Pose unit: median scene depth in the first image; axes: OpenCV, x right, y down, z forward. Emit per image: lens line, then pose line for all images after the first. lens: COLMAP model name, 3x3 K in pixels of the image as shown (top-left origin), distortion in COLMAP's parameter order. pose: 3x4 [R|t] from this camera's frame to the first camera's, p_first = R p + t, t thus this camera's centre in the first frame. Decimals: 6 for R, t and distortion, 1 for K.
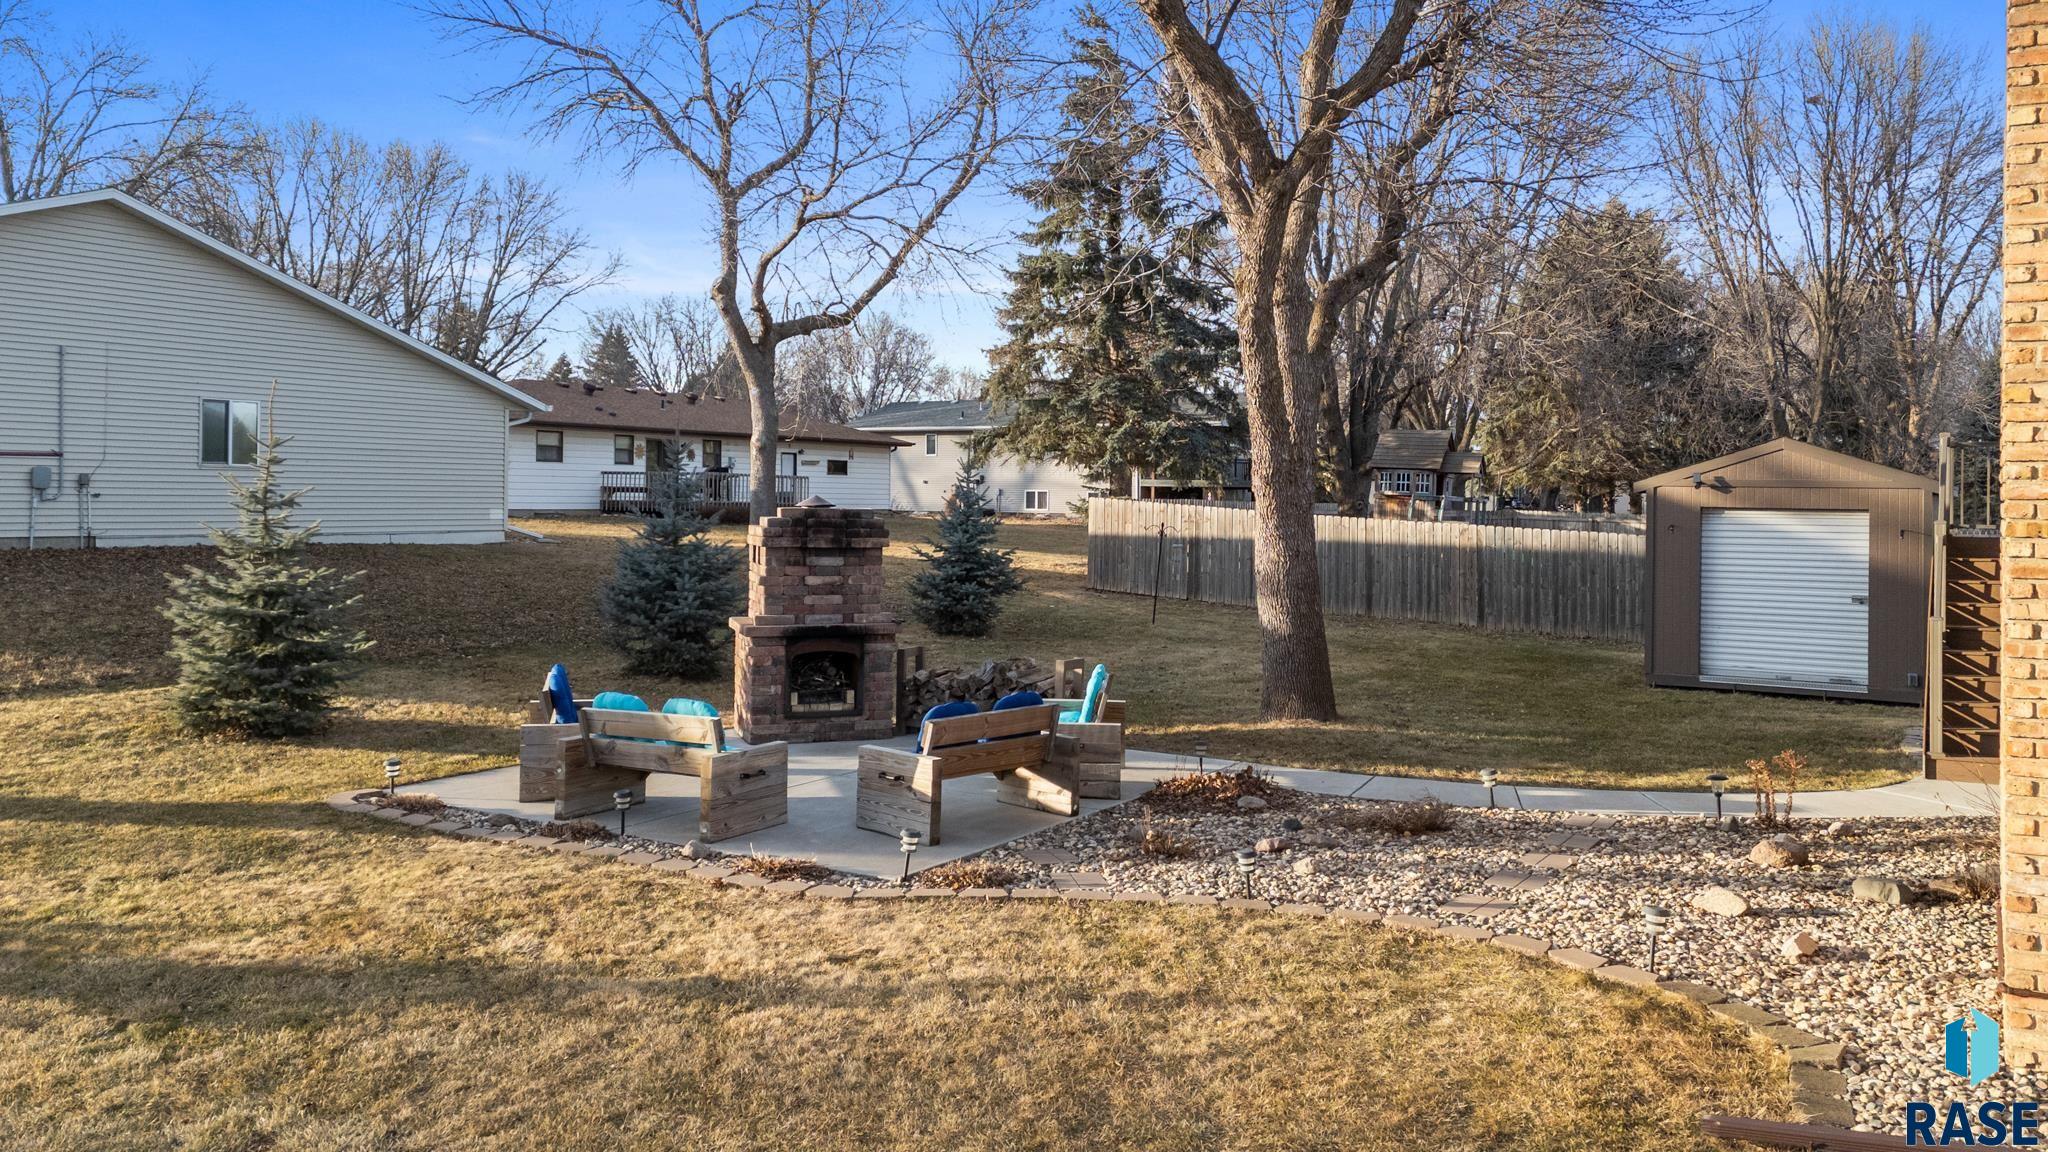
lens RADIAL K [[1583.2, 0, 1029.4], [0, 1583.2, 444.8], [0, 0, 1]] dist [0.009646, 0.000951]
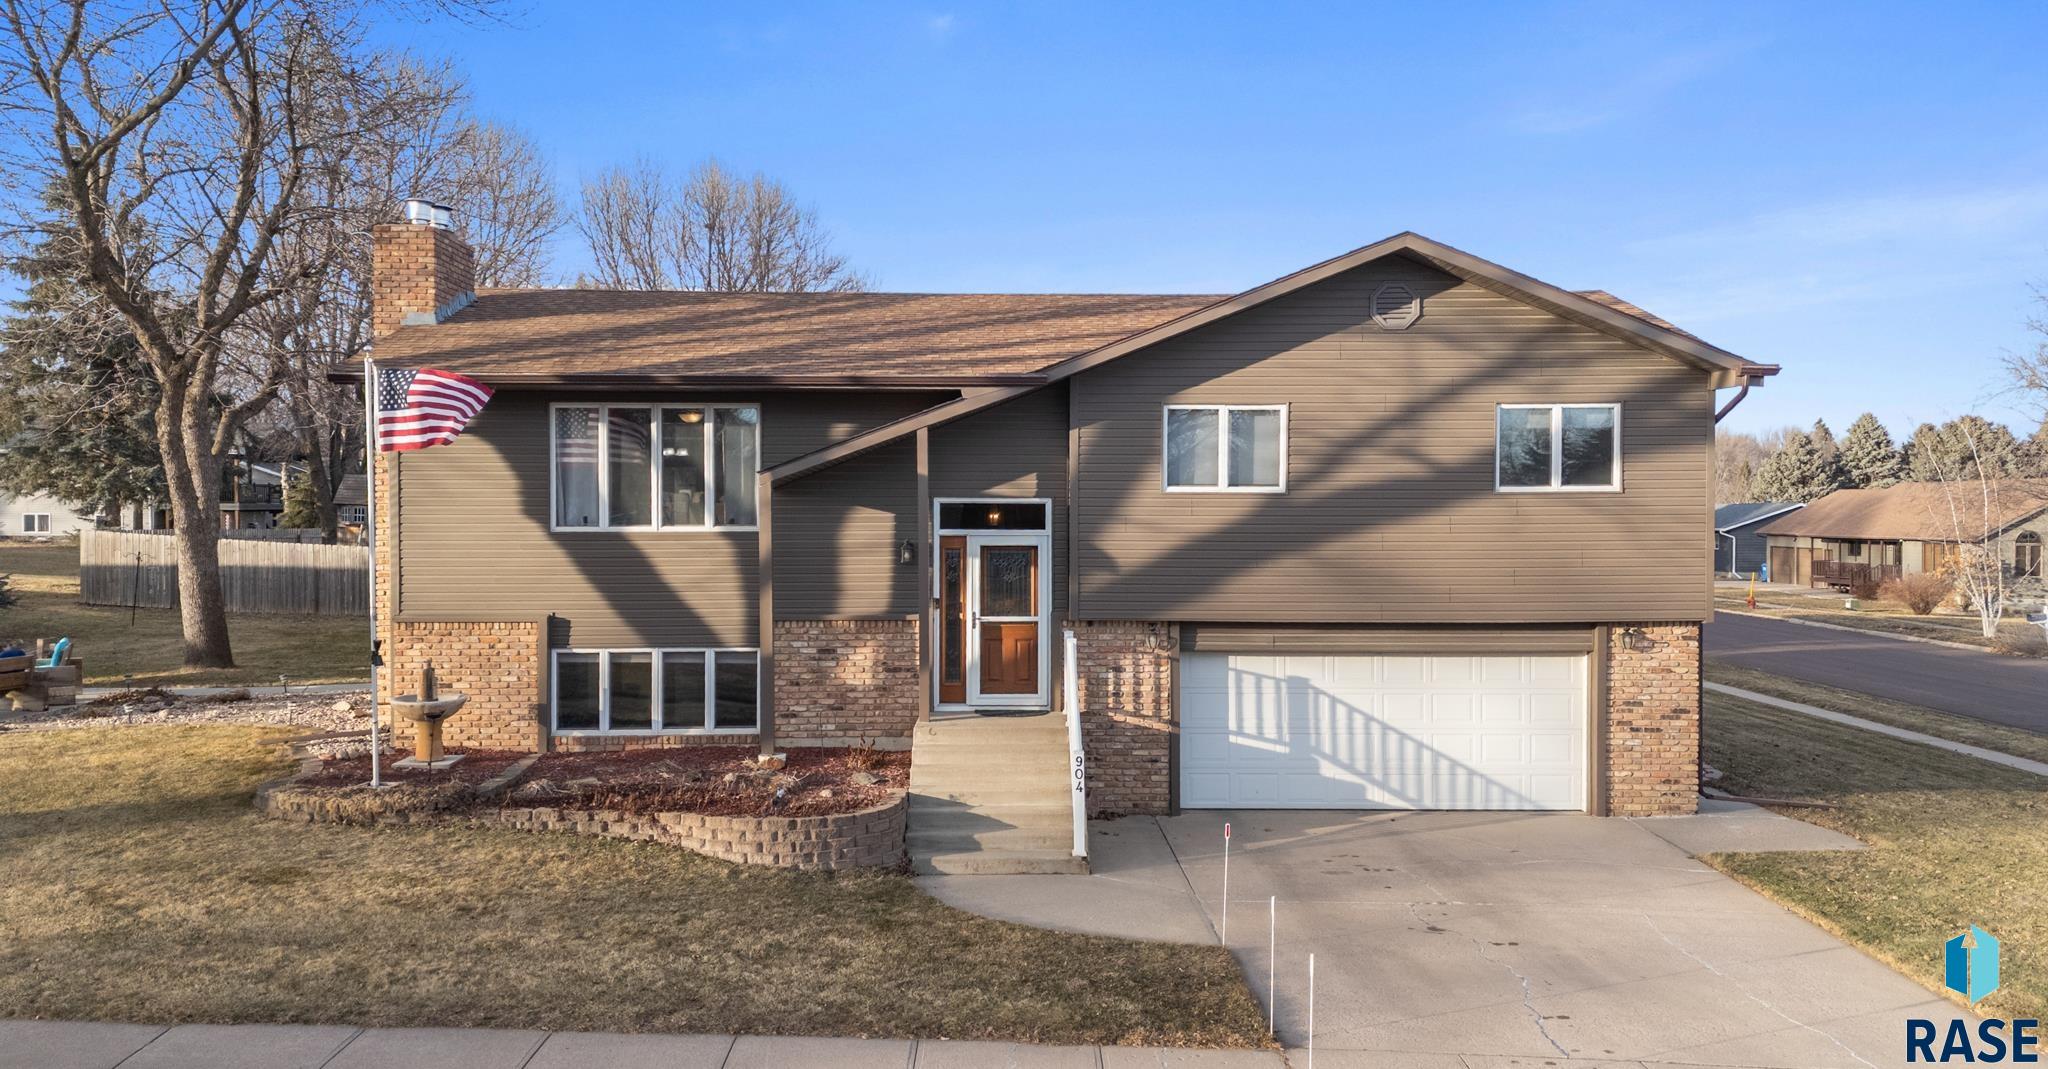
lens RADIAL K [[1532.9, 0, 1024.0], [0, 1532.9, 534.5], [0, 0, 1]] dist [0.095402, -0.113154]
pose [[0.844073, -0.015878, 0.535993, 0.007051], [-0.011739, 0.998775, 0.048073, -0.032102], [-0.536100, -0.046869, 0.842853, -0.442681]]
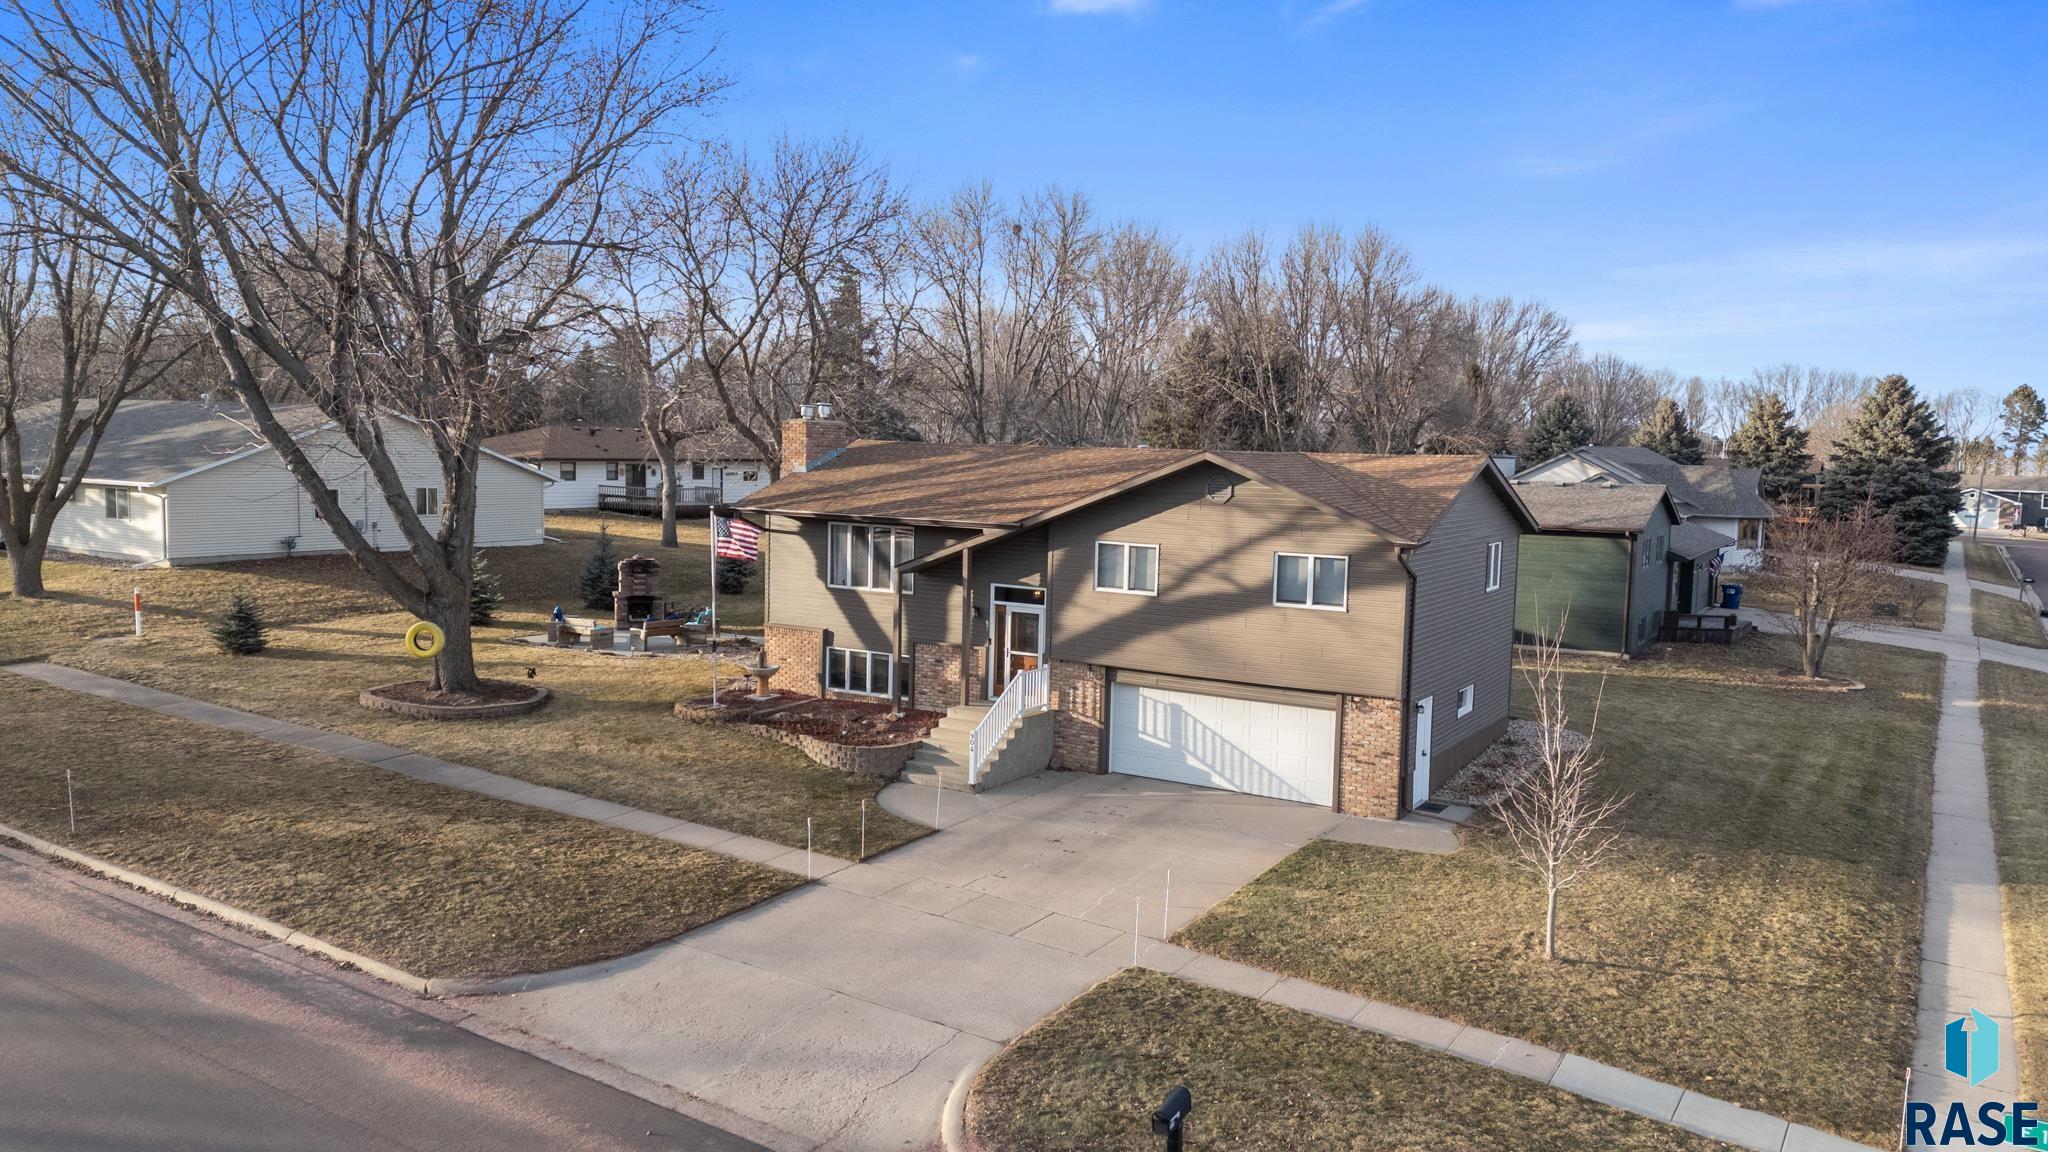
lens RADIAL K [[1490.1, 0, 1055.5], [0, 1490.1, 510.2], [0, 0, 1]] dist [0.039868, -0.002893]
pose [[0.999800, 0.016379, 0.011480, 0.310356], [-0.017280, 0.996372, 0.083333, -0.149833], [-0.010074, -0.083515, 0.996456, -0.935583]]
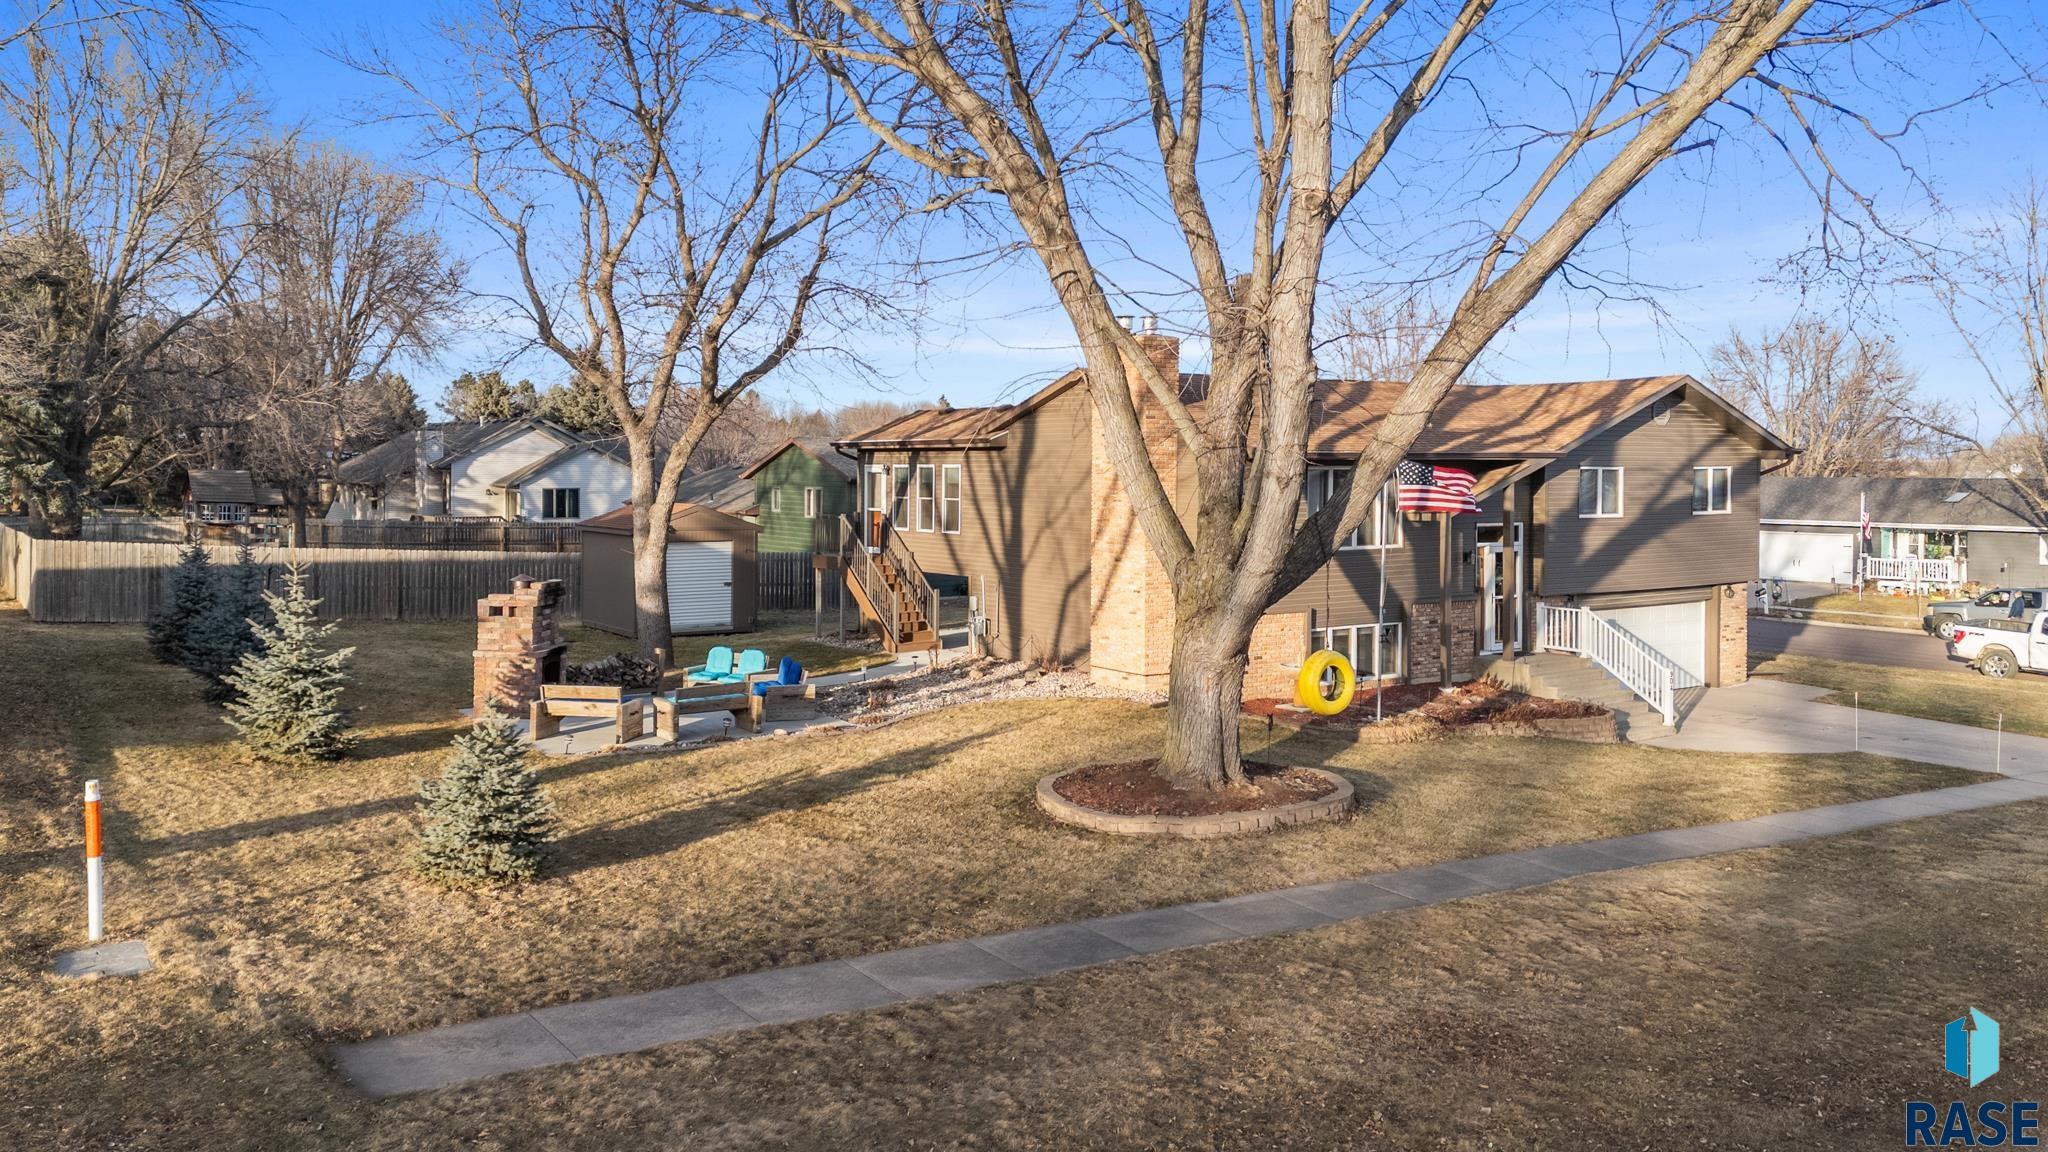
lens RADIAL K [[1490.1, 0, 1055.5], [0, 1490.1, 510.2], [0, 0, 1]] dist [0.039868, -0.002893]
pose [[0.420418, -0.034322, 0.906681, -0.641561], [-0.030022, 0.998211, 0.051707, -0.065065], [-0.906834, -0.048959, 0.418635, -0.087623]]
